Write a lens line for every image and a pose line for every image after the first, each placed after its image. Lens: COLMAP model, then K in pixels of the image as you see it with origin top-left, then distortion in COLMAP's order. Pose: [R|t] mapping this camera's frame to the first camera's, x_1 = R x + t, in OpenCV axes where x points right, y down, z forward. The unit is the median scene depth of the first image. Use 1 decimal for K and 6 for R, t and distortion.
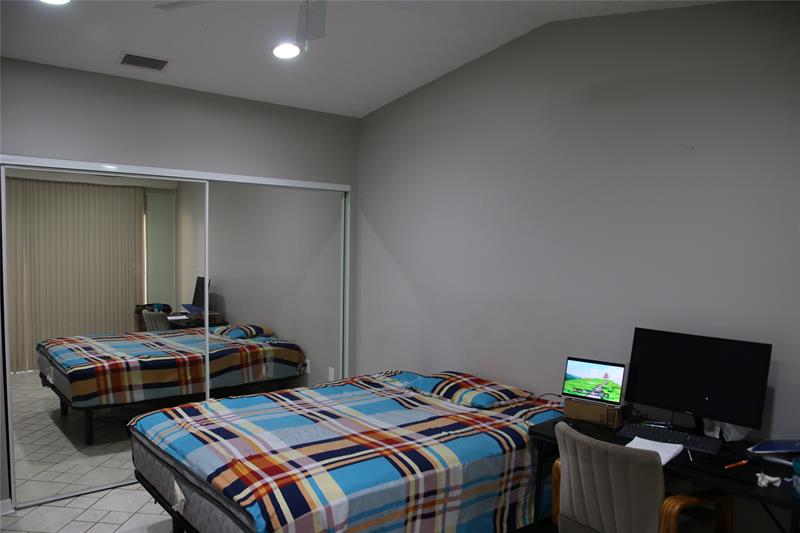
lens RADIAL K [[594.0, 0, 400.0], [0, 594.0, 266.5], [0, 0, 1]] dist [-0.053296, 0.000894]
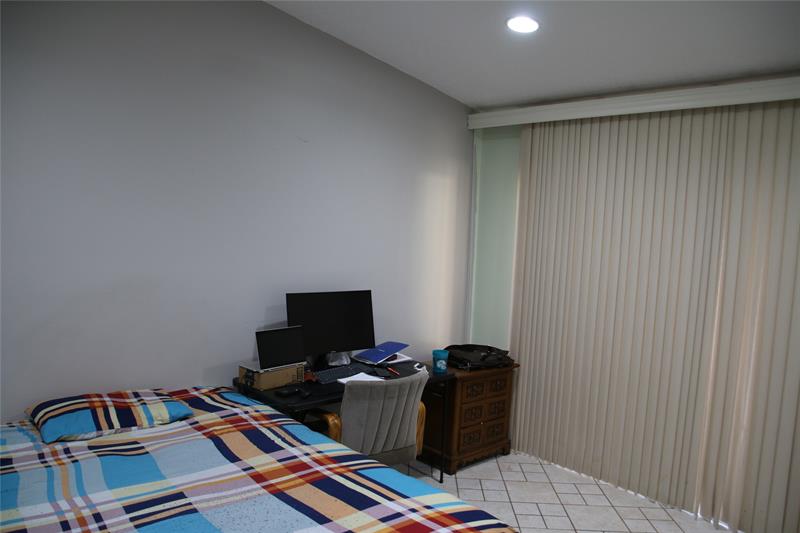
lens RADIAL K [[594.0, 0, 400.0], [0, 594.0, 266.5], [0, 0, 1]] dist [-0.053296, 0.000894]
pose [[-0.029726, -0.083701, 0.996047, -0.774108], [-0.017605, 0.996377, 0.083203, -0.049027], [-0.999403, -0.015062, -0.031091, 0.851553]]
